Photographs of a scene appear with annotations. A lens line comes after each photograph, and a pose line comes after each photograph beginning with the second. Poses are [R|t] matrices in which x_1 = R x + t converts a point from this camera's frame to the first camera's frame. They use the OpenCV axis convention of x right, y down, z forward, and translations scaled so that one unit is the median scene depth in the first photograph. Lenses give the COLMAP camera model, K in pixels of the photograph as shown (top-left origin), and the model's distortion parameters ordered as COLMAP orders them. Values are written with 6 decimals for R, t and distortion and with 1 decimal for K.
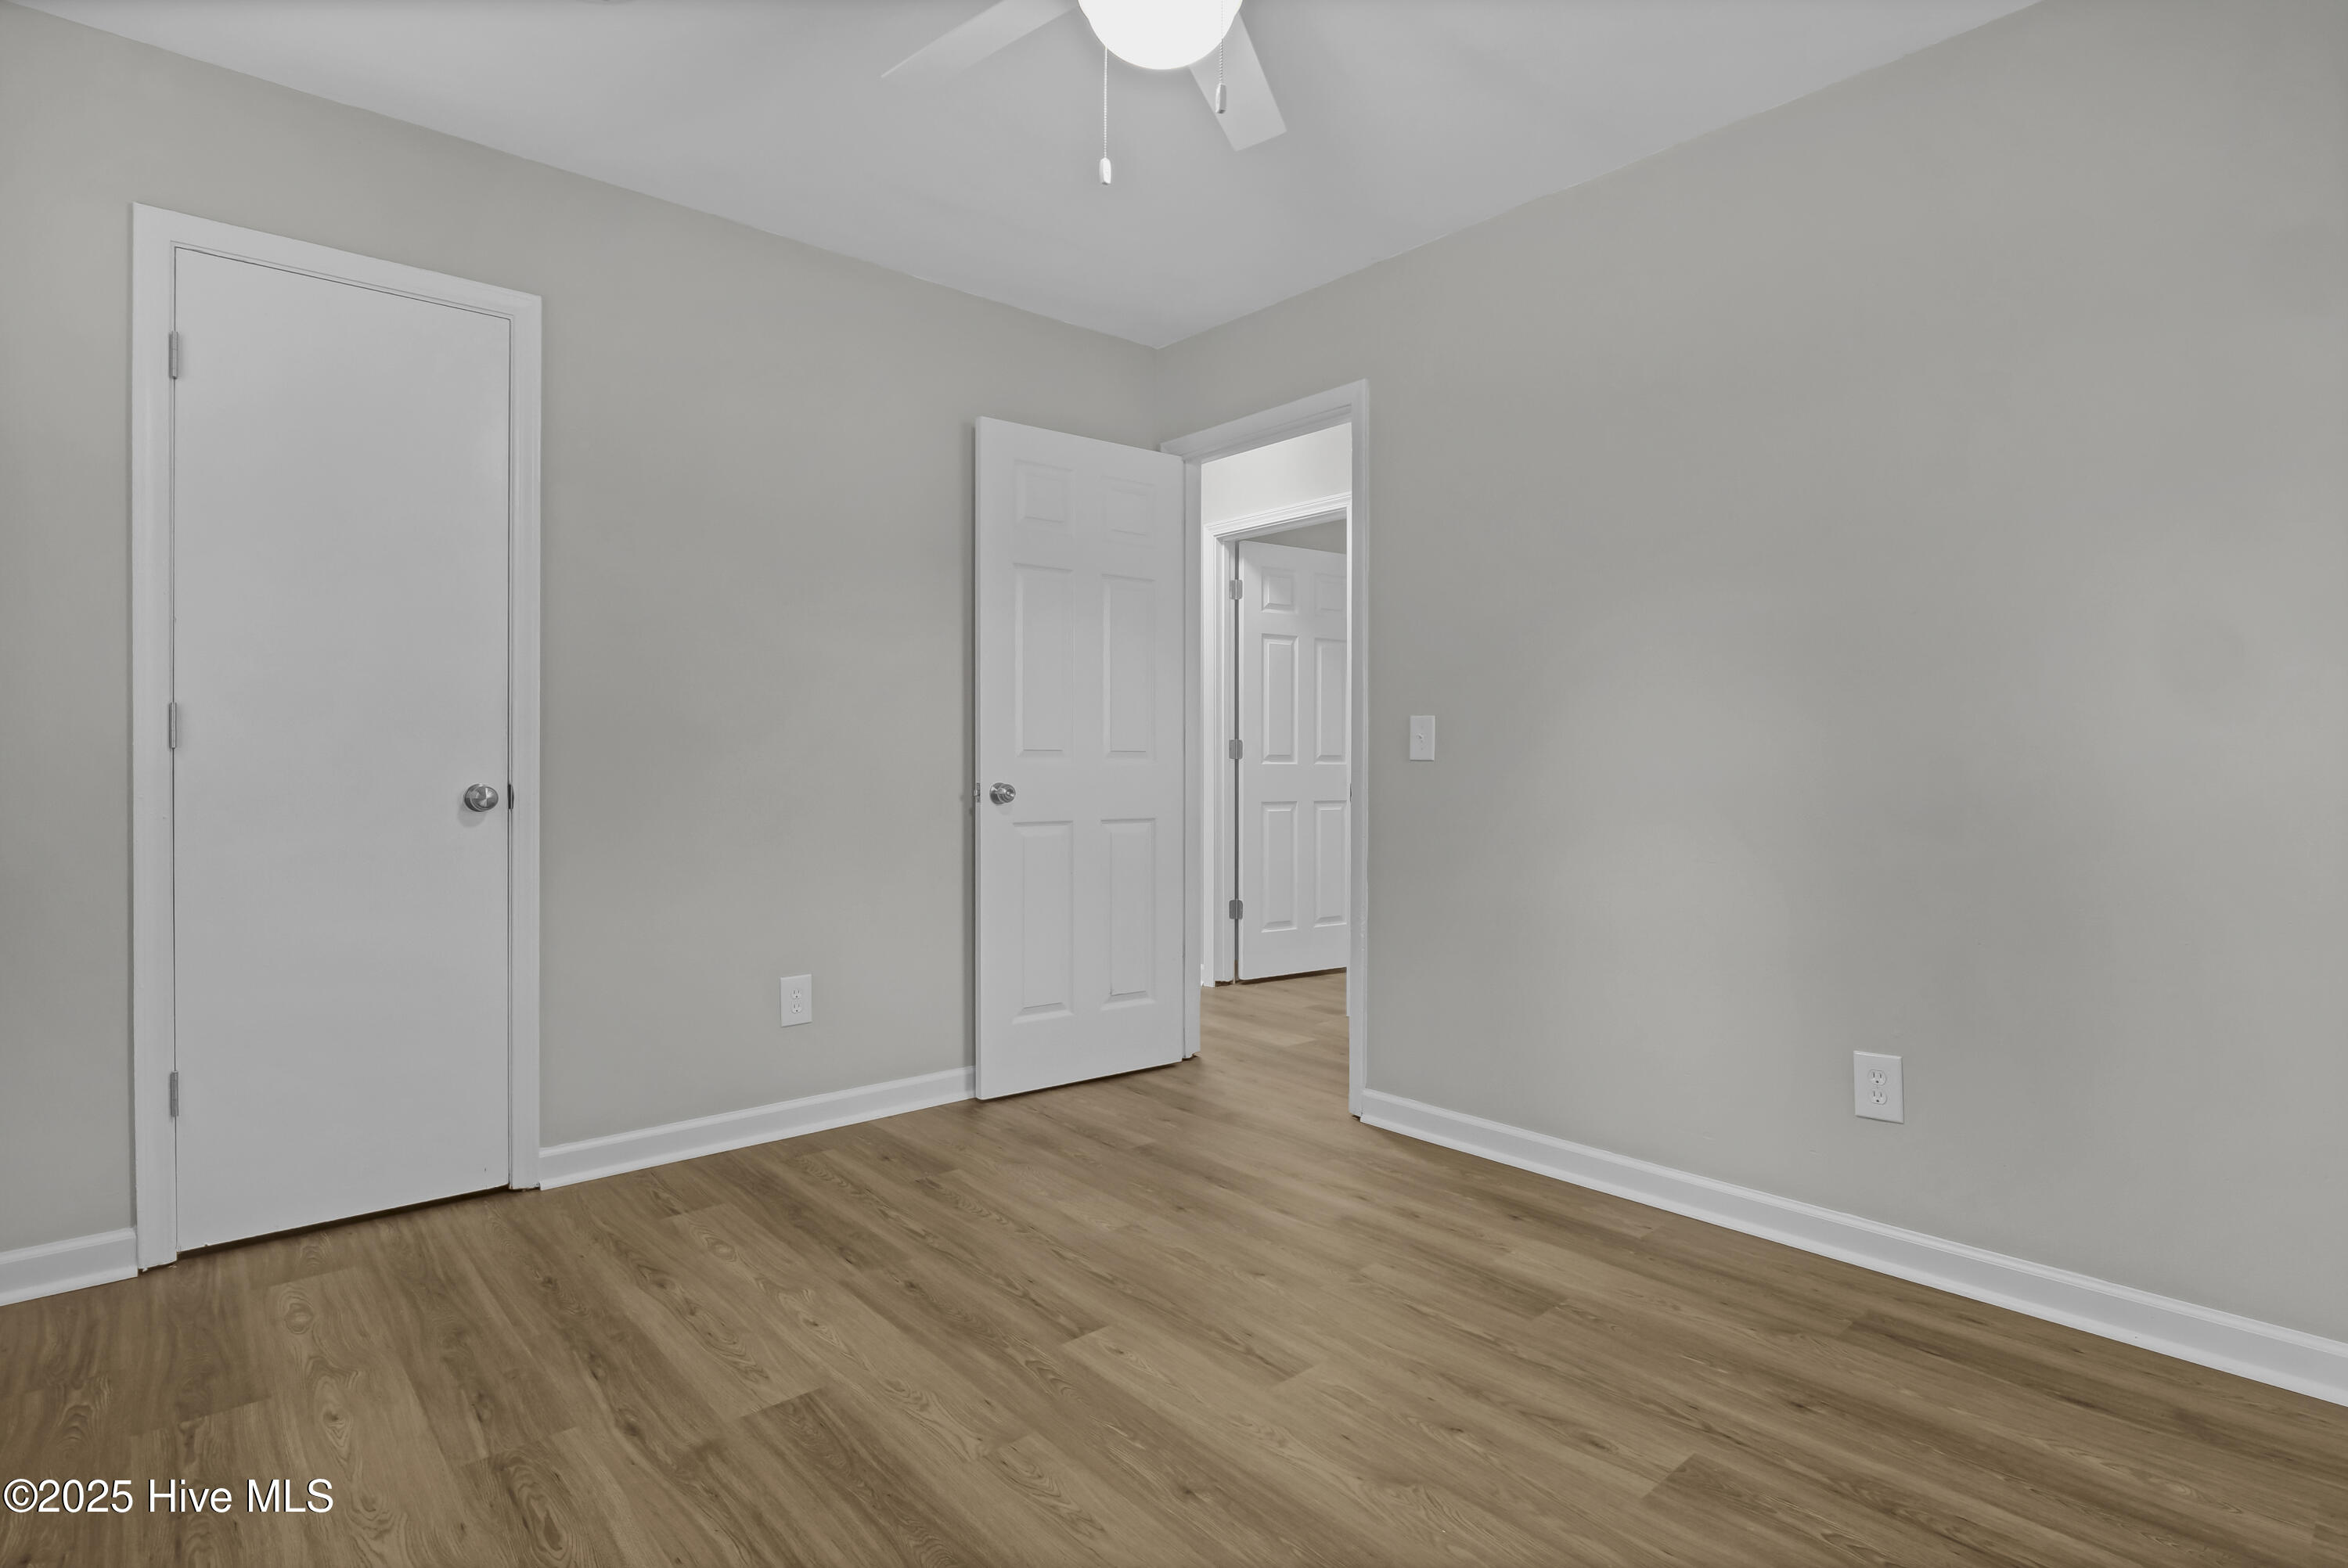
lens RADIAL K [[1171.0, 0, 1165.3], [0, 1171.0, 772.5], [0, 0, 1]] dist [-0.011600, 0.000063]
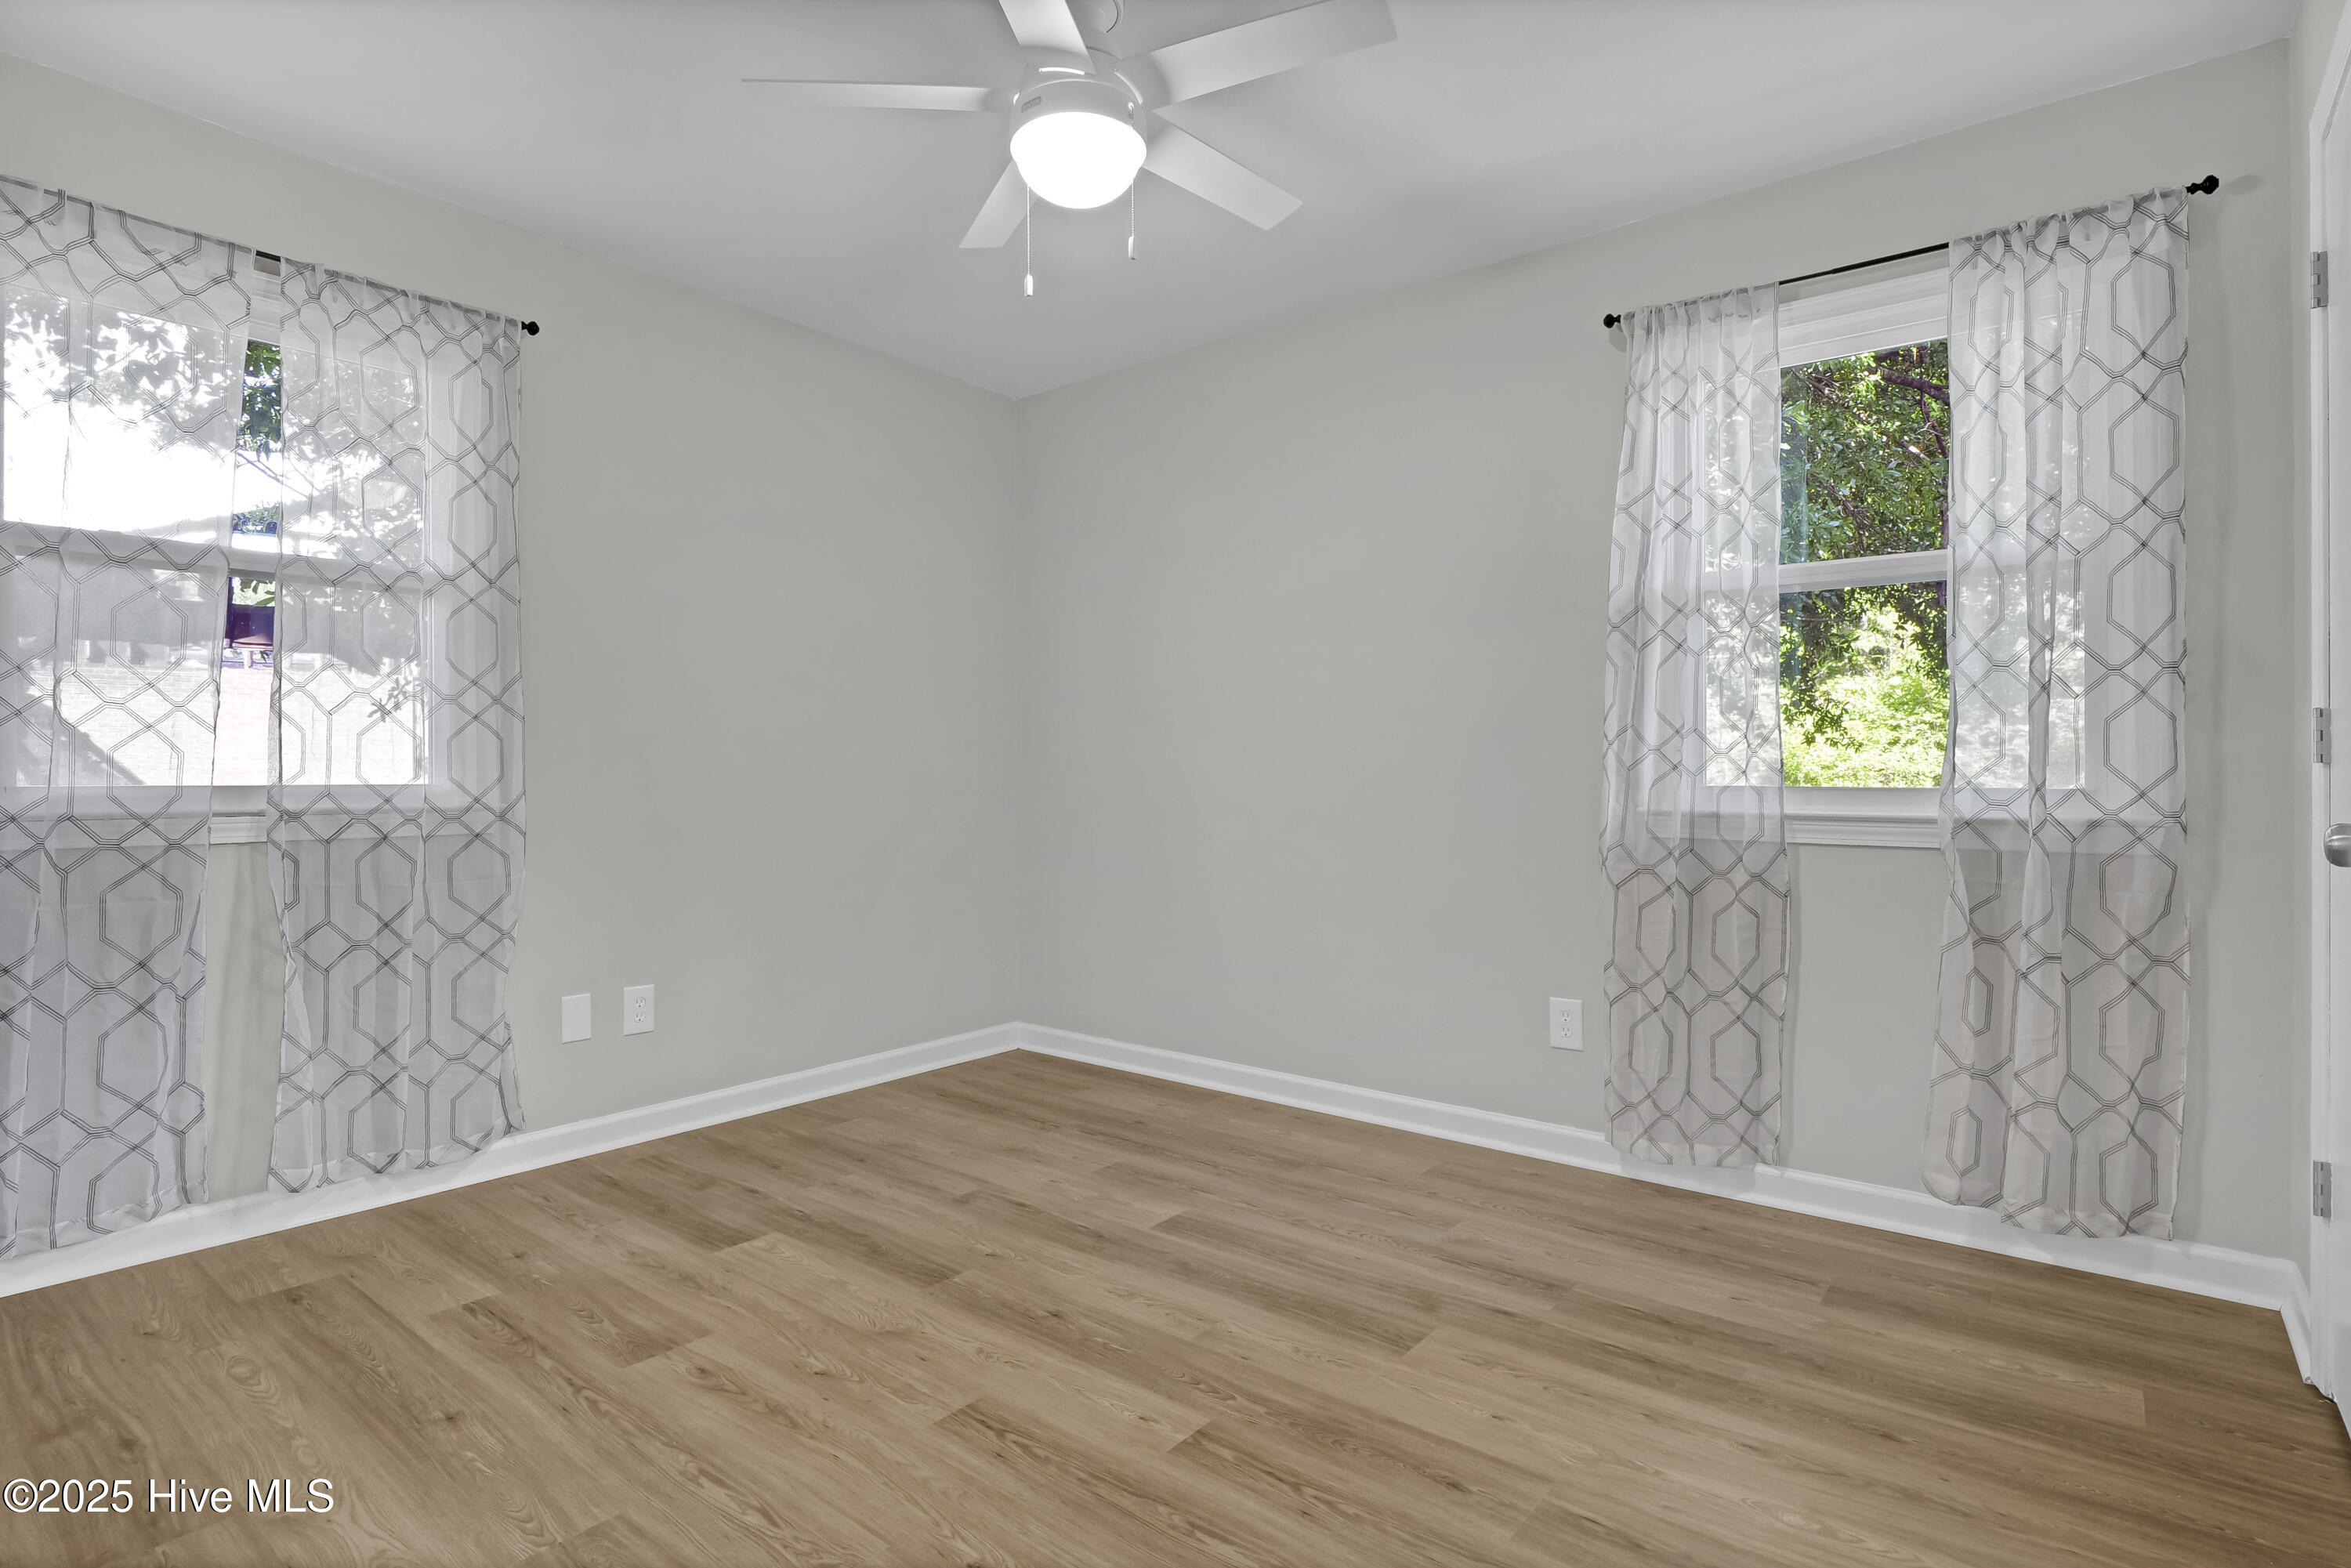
lens RADIAL K [[1172.6, 0, 1166.8], [0, 1172.6, 772.5], [0, 0, 1]] dist [-0.011600, 0.000063]
pose [[-0.985084, -0.005212, -0.171997, 0.110258], [-0.006242, 0.999966, 0.005449, -0.019002], [0.171963, 0.006442, -0.985082, 2.023411]]
